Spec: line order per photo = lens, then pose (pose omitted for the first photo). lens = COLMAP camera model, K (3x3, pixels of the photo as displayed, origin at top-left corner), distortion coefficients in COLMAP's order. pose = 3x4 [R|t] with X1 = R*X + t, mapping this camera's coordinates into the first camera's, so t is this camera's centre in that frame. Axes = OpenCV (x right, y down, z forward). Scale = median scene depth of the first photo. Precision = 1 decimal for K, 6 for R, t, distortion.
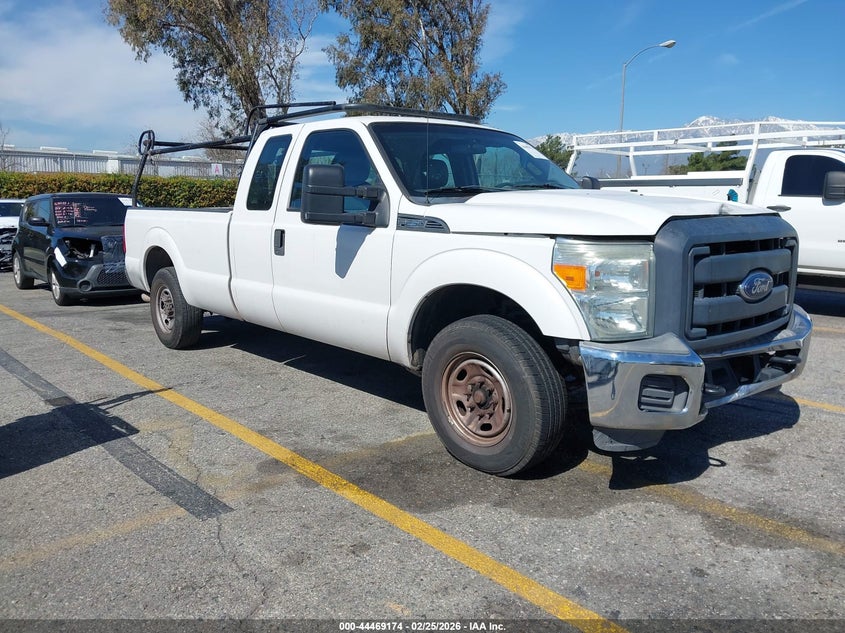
lens RADIAL K [[666.4, 0, 420.4], [0, 666.4, 317.8], [0, 0, 1]] dist [0.012709, 0.002072]
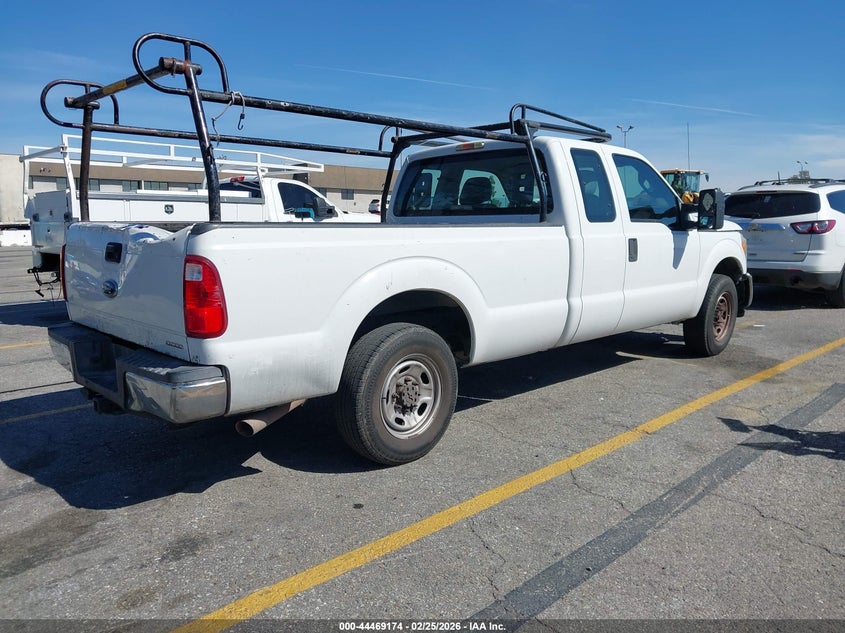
lens RADIAL K [[666.4, 0, 418.4], [0, 666.4, 315.1], [0, 0, 1]] dist [0.012709, 0.002072]
pose [[0.014988, -0.145474, 0.989249, -1.083723], [0.175982, 0.974299, 0.140609, -0.182871], [-0.984279, 0.171983, 0.040203, 1.067184]]
